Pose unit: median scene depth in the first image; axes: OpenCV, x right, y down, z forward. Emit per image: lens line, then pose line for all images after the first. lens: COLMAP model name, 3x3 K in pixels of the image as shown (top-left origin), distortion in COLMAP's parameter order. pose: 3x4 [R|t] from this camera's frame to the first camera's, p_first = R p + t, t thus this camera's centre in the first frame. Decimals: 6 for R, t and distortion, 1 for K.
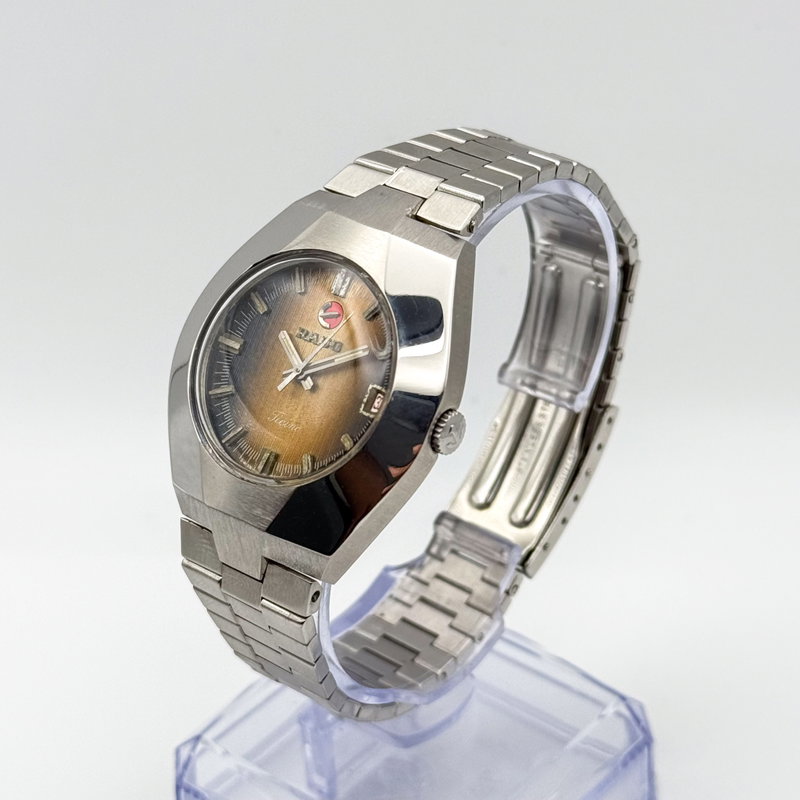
lens RADIAL K [[2027.3, 0, 398.7], [0, 2027.3, 404.8], [0, 0, 1]] dist [0.404709, 0.000000]
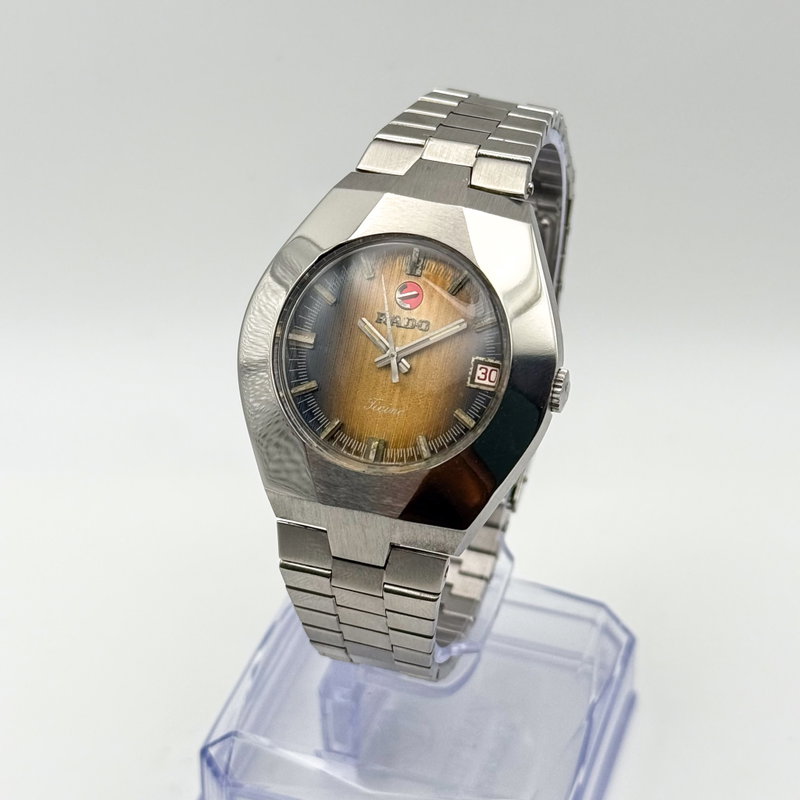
lens RADIAL K [[2027.3, 0, 399.3], [0, 2027.3, 398.9], [0, 0, 1]] dist [0.404709, 0.000000]
pose [[0.930964, -0.171657, 0.322241, -0.369970], [0.154728, 0.984902, 0.077641, -0.072290], [-0.330703, -0.022421, 0.943468, 0.050994]]
